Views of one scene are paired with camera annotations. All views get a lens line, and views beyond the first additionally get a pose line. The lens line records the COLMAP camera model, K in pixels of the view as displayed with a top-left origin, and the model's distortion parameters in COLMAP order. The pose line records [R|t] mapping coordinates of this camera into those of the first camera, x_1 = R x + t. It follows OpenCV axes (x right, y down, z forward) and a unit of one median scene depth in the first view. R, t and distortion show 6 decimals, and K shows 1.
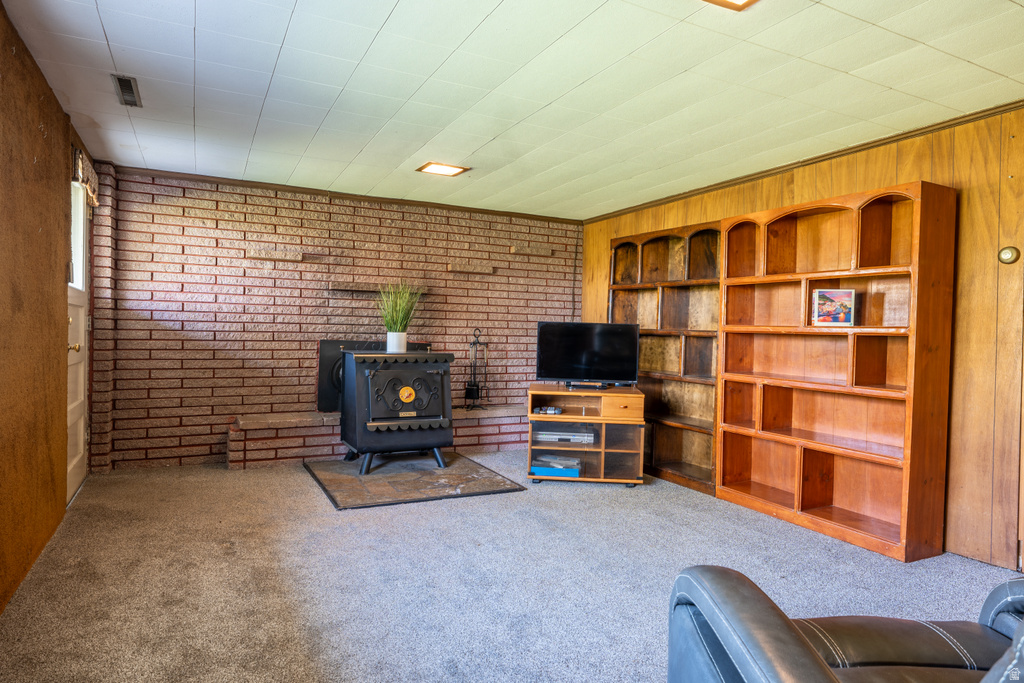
lens RADIAL K [[636.0, 0, 509.1], [0, 636.0, 337.6], [0, 0, 1]] dist [0.000512, -0.000230]
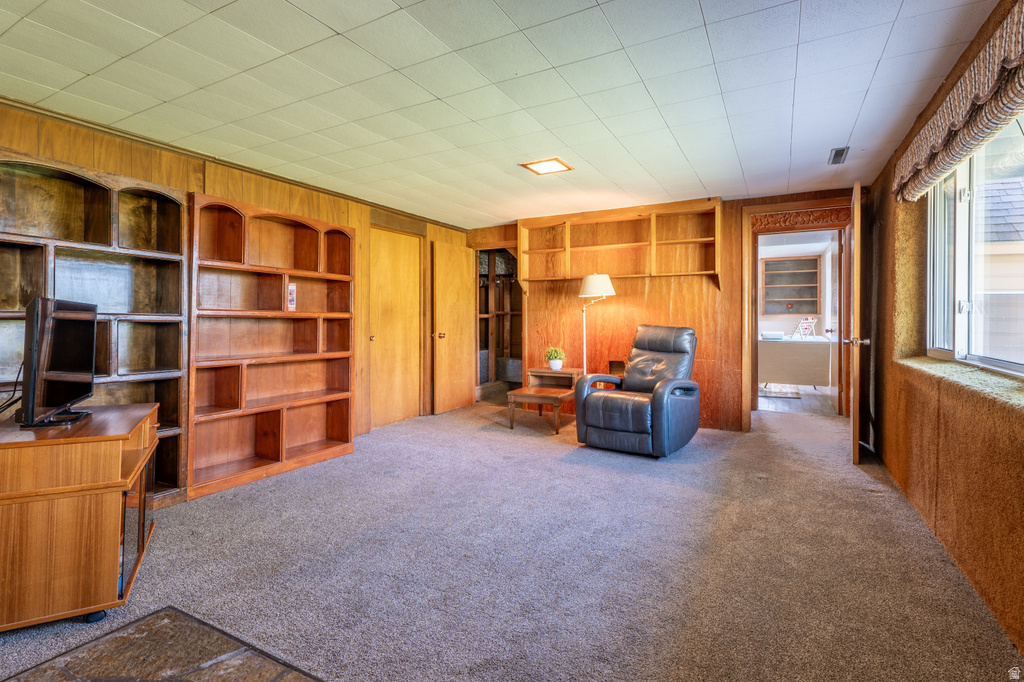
lens RADIAL K [[486.2, 0, 515.4], [0, 486.2, 309.3], [0, 0, 1]] dist [-0.000231, -0.000152]
pose [[-0.572967, -0.002560, 0.819575, -0.545716], [-0.009267, 0.999951, -0.003355, -0.022653], [-0.819526, -0.009518, -0.572963, 1.118463]]
